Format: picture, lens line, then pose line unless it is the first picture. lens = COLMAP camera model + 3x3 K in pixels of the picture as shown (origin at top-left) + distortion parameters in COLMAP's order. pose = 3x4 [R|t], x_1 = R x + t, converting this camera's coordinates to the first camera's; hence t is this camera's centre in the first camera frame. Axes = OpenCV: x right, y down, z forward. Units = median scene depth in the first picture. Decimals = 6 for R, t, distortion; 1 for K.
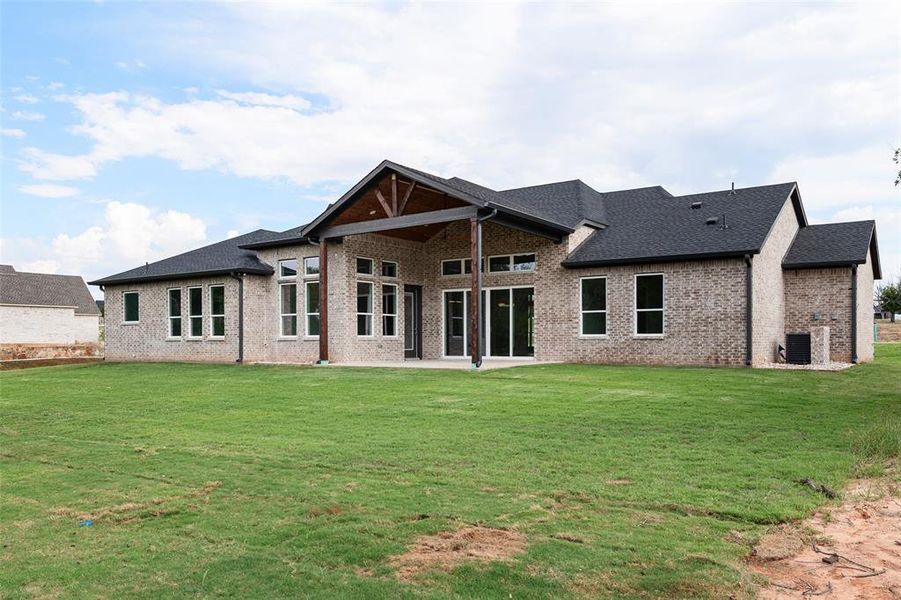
lens RADIAL K [[607.8, 0, 451.1], [0, 607.8, 302.4], [0, 0, 1]] dist [0.005582, 0.004273]
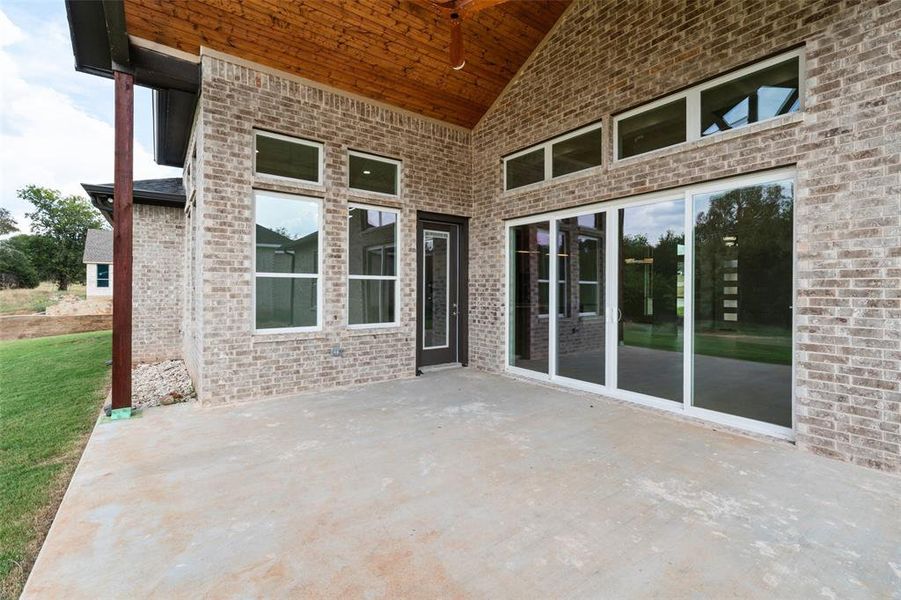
lens RADIAL K [[389.8, 0, 449.4], [0, 389.8, 290.1], [0, 0, 1]] dist [0.002168, 0.000145]
pose [[0.946410, 0.008826, -0.322848, 0.042976], [0.010761, 0.998210, 0.058833, 0.013473], [0.322789, -0.059154, 0.944620, 0.728979]]
